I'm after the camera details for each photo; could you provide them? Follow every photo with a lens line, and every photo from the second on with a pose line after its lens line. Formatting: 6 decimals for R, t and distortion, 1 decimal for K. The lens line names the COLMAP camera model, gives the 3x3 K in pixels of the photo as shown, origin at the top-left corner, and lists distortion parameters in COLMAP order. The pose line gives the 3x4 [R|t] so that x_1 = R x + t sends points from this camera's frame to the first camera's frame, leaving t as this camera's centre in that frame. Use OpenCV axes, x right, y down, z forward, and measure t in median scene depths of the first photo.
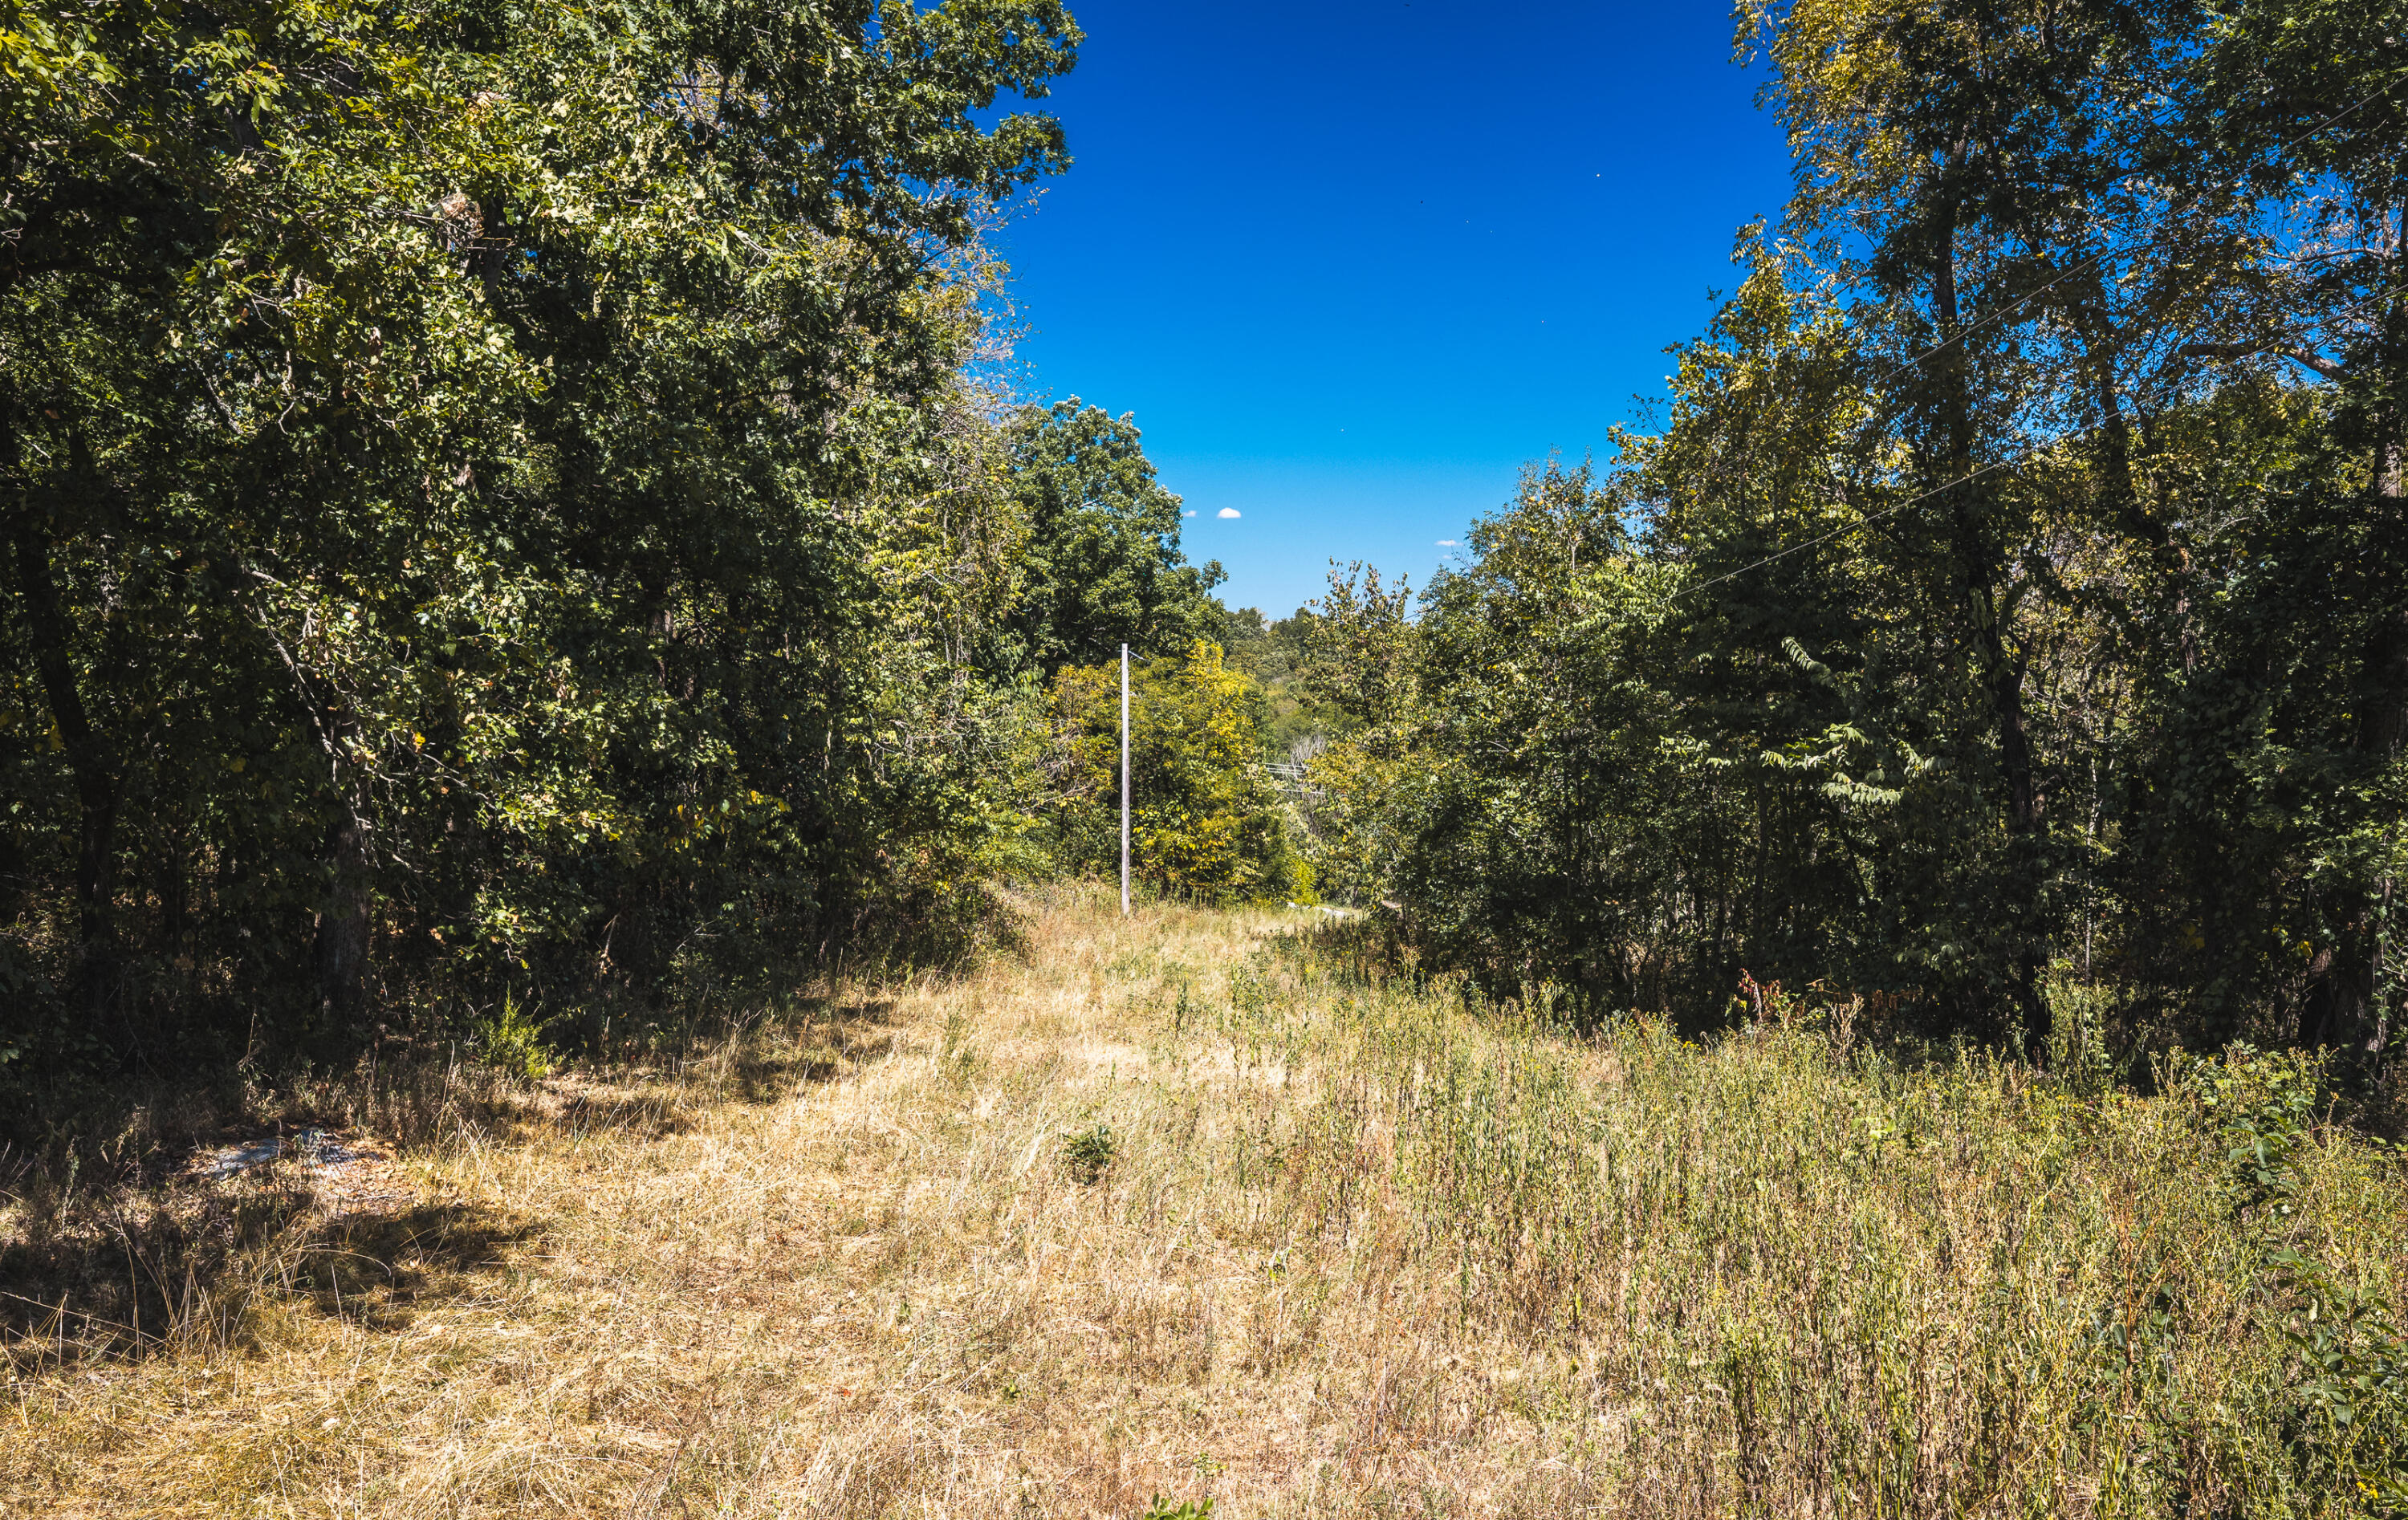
lens RADIAL K [[1989.7, 0, 1203.6], [0, 1989.7, 759.3], [0, 0, 1]] dist [0.018230, -0.035914]
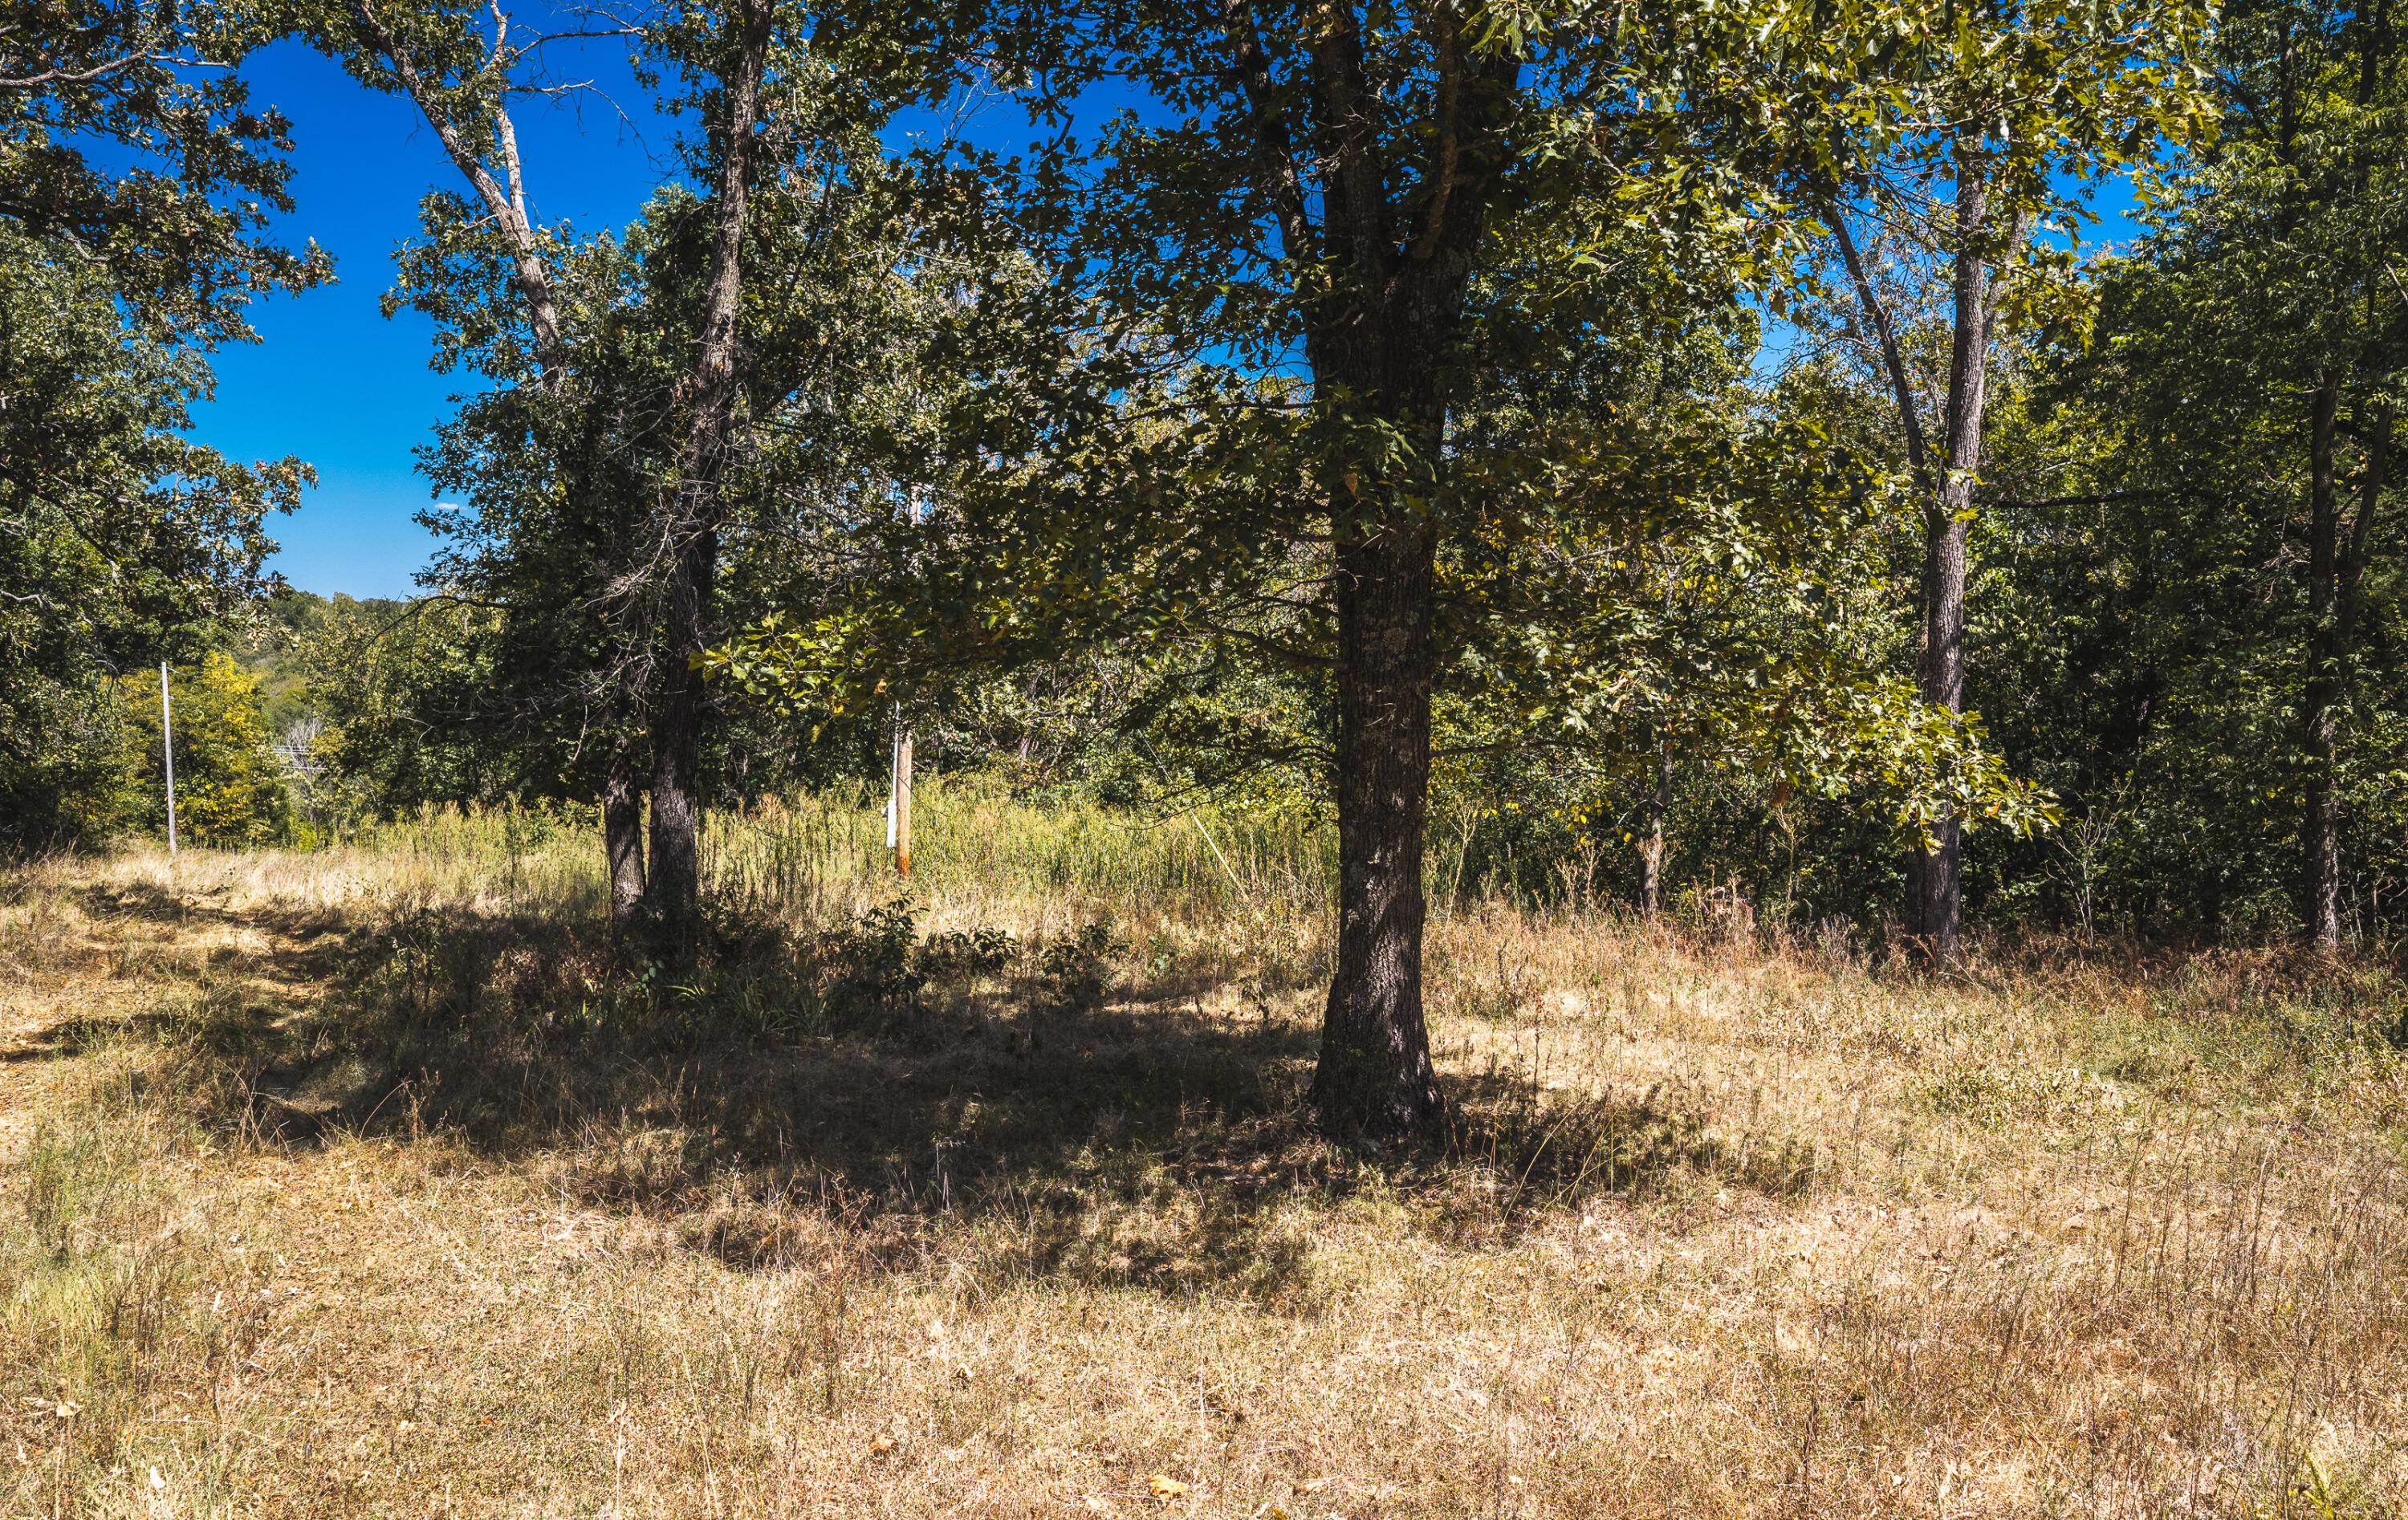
lens RADIAL K [[1989.7, 0, 1203.4], [0, 1989.7, 769.1], [0, 0, 1]] dist [0.018230, -0.035914]
pose [[0.887680, -0.041237, 0.458610, -0.029061], [0.032593, 0.999111, 0.026750, 0.003294], [-0.459306, -0.008798, 0.888235, -0.470351]]
